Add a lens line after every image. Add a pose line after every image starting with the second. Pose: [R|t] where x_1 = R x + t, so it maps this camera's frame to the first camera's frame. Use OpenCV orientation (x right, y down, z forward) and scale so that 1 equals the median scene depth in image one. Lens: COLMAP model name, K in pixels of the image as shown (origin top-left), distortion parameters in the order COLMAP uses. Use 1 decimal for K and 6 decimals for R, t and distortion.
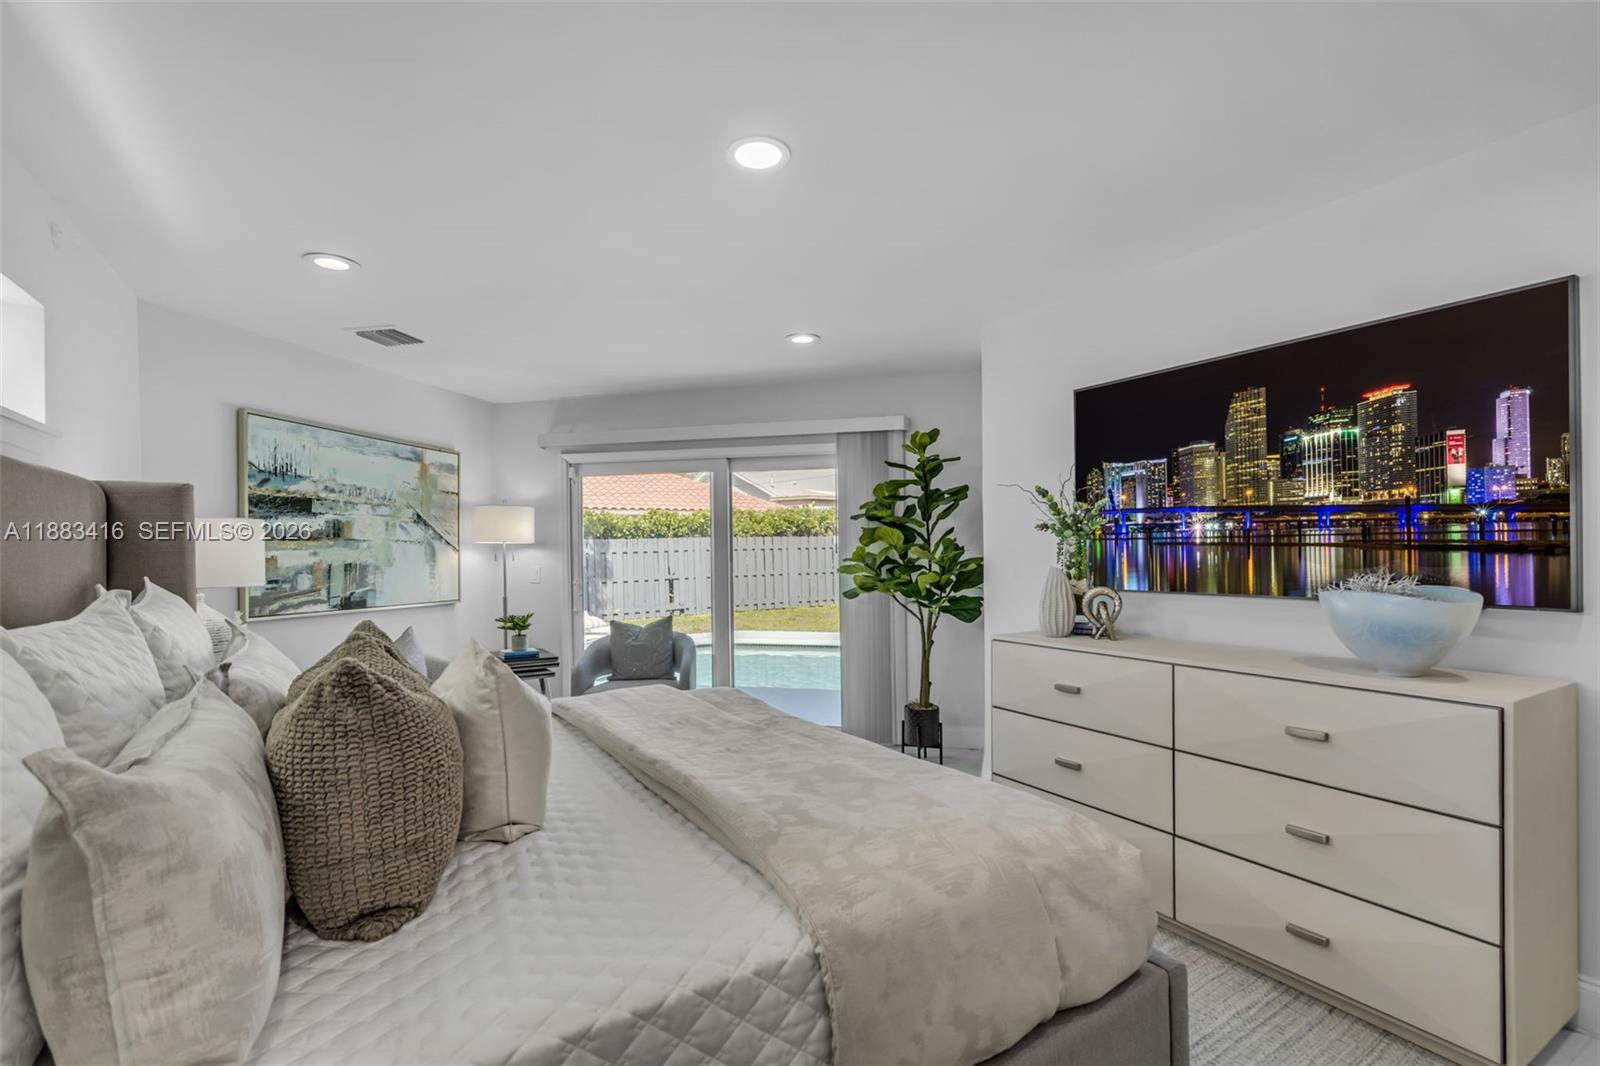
lens RADIAL K [[742.0, 0, 760.2], [0, 742.0, 542.2], [0, 0, 1]] dist [-0.002914, -0.000209]
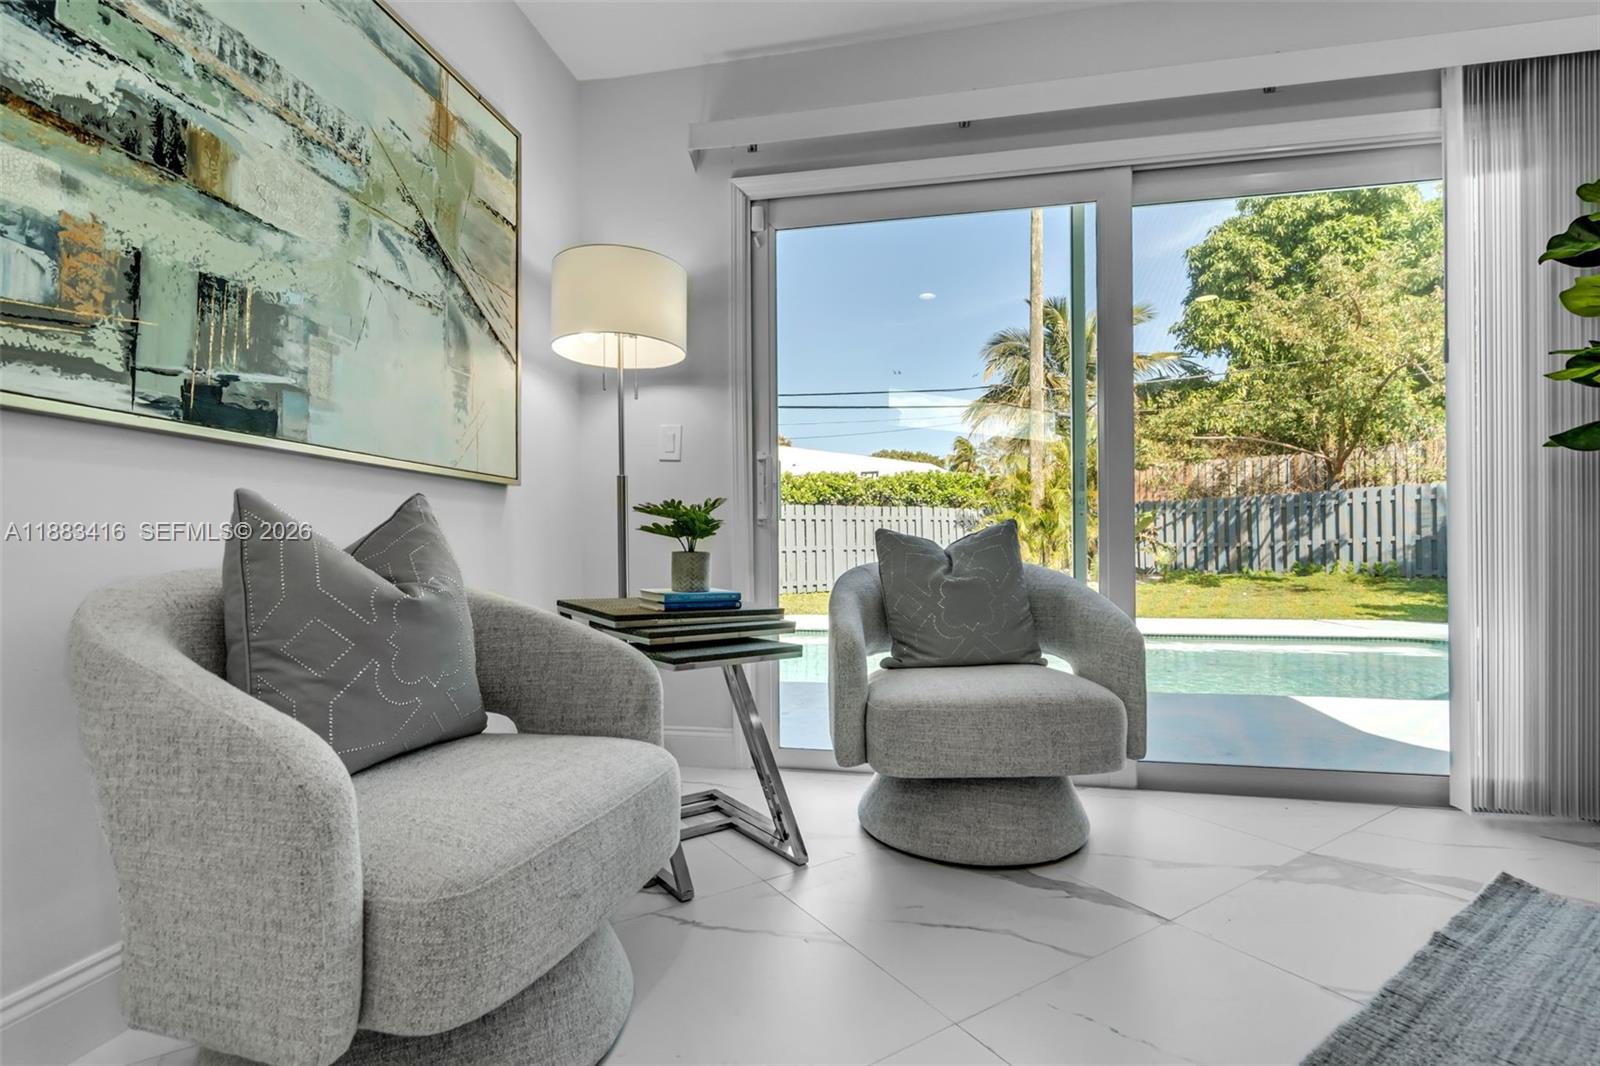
lens RADIAL K [[742.0, 0, 754.5], [0, 742.0, 542.4], [0, 0, 1]] dist [-0.002914, -0.000209]
pose [[0.999060, 0.007528, 0.042697, -0.307698], [-0.007614, 0.999969, 0.001839, 0.119446], [-0.042682, -0.002162, 0.999086, 0.610003]]
